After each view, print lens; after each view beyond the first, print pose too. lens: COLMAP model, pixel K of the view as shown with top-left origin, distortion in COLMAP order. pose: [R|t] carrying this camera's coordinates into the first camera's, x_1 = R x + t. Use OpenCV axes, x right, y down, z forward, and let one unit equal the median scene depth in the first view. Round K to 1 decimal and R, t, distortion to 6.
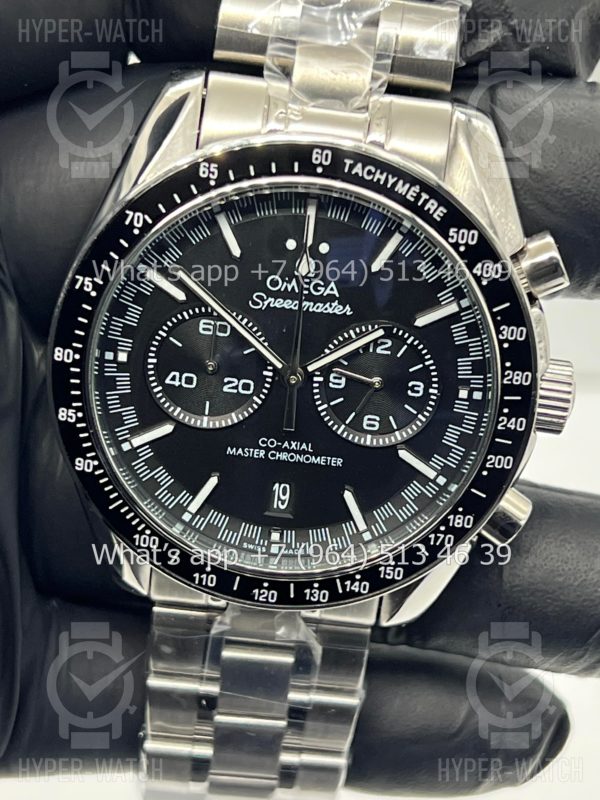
lens RADIAL K [[1897.7, 0, 296.6], [0, 1897.7, 422.2], [0, 0, 1]] dist [0.228481, 0.000000]
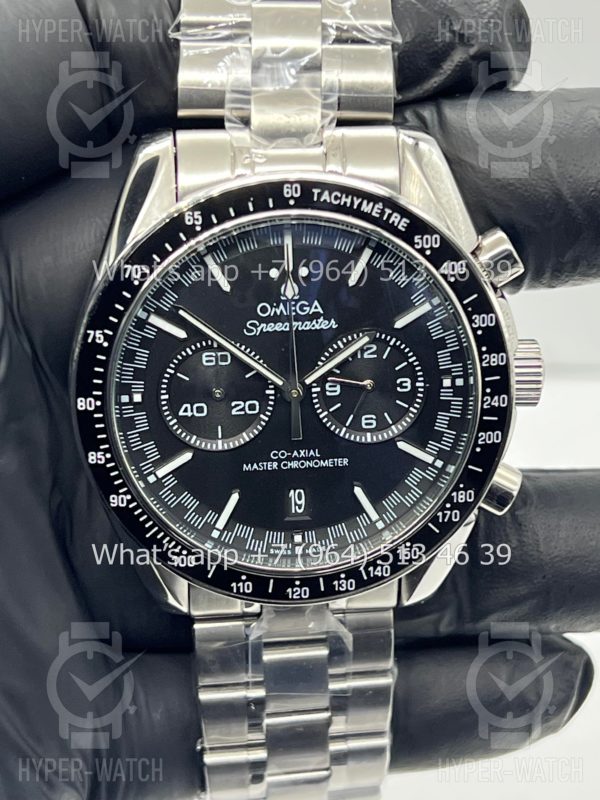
lens RADIAL K [[1897.7, 0, 294.6], [0, 1897.7, 408.1], [0, 0, 1]] dist [0.228481, 0.000000]
pose [[0.985730, -0.157866, 0.058438, -0.067121], [0.160015, 0.986526, -0.034089, 0.023476], [-0.052269, 0.042954, 0.997709, -0.100638]]
